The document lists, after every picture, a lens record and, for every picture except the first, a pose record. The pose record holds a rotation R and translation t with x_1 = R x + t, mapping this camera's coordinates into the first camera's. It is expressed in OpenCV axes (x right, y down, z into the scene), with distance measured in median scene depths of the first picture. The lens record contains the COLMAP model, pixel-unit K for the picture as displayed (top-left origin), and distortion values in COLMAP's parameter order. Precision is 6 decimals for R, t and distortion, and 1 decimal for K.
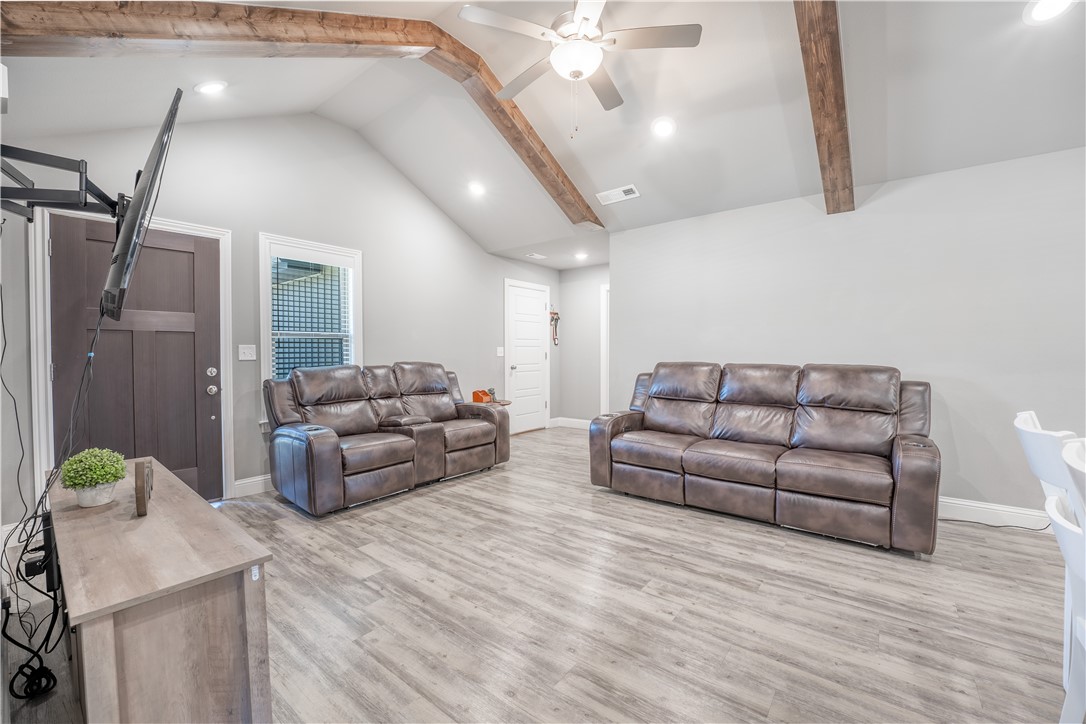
lens RADIAL K [[444.6, 0, 543.0], [0, 444.6, 362.0], [0, 0, 1]] dist [-0.030980, 0.004671]
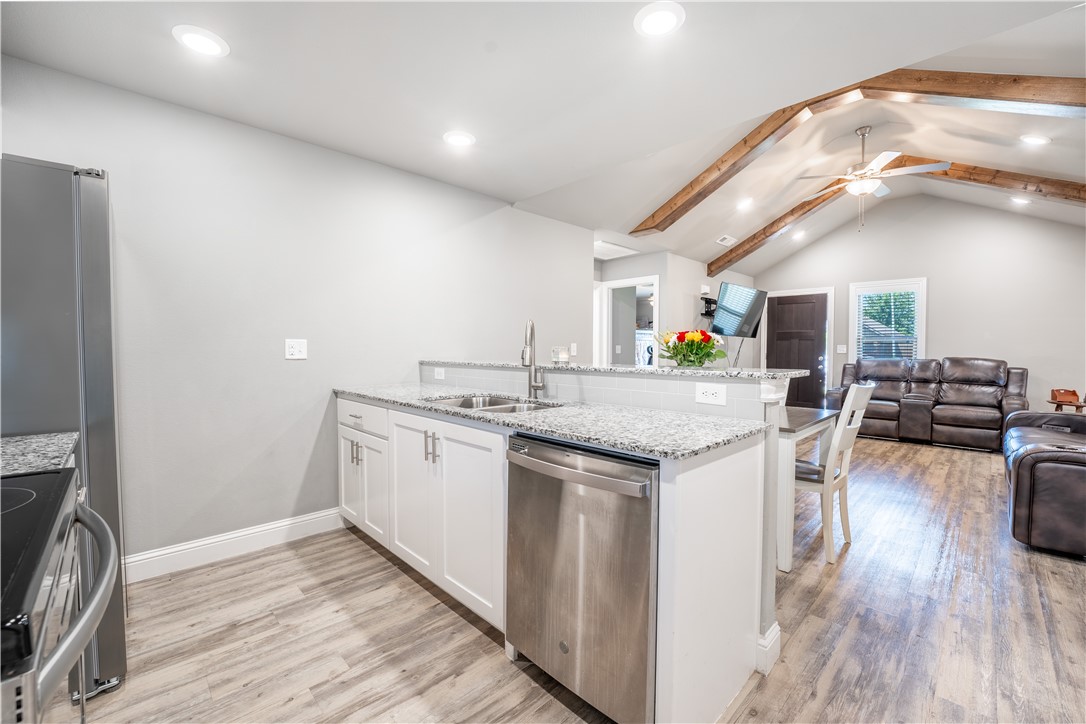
lens RADIAL K [[446.5, 0, 544.0], [0, 446.5, 359.2], [0, 0, 1]] dist [-0.034922, 0.005825]
pose [[-0.130000, 0.025869, -0.991177, 1.836570], [-0.024135, 0.999281, 0.029246, -0.005116], [0.991220, 0.027724, -0.129282, -0.030622]]
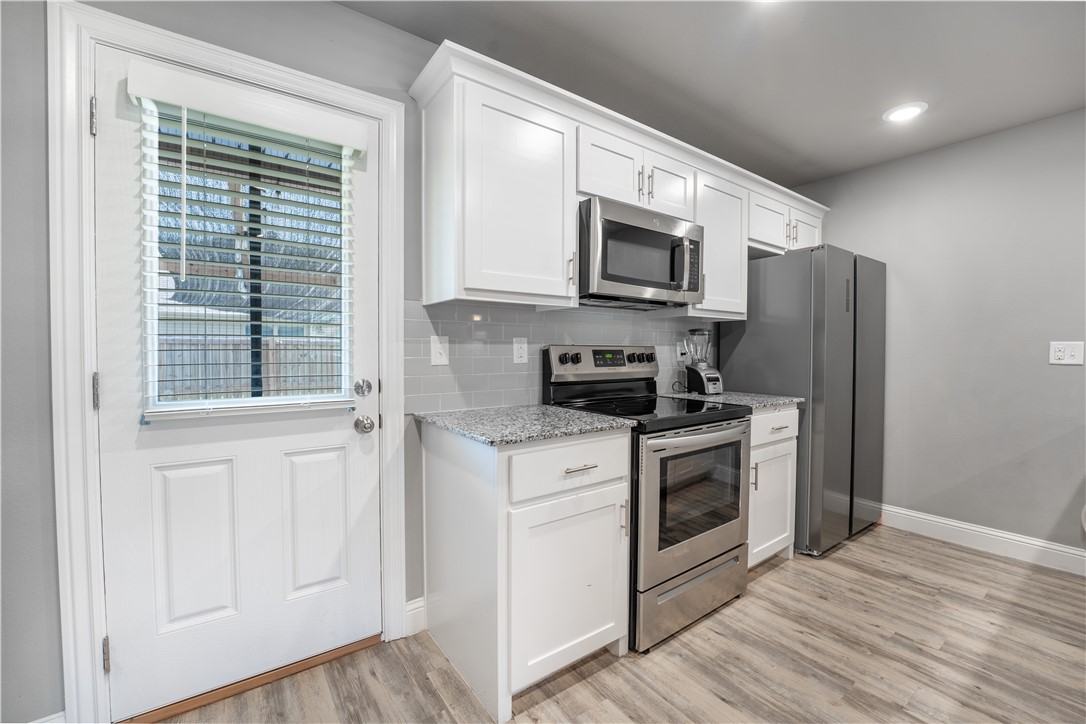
lens RADIAL K [[449.3, 0, 543.4], [0, 449.3, 360.3], [0, 0, 1]] dist [-0.031173, 0.005869]
pose [[-0.961439, -0.006596, 0.274938, 1.674578], [0.005970, 0.998976, 0.044843, -0.015488], [-0.274953, 0.044756, -0.960416, 0.396651]]
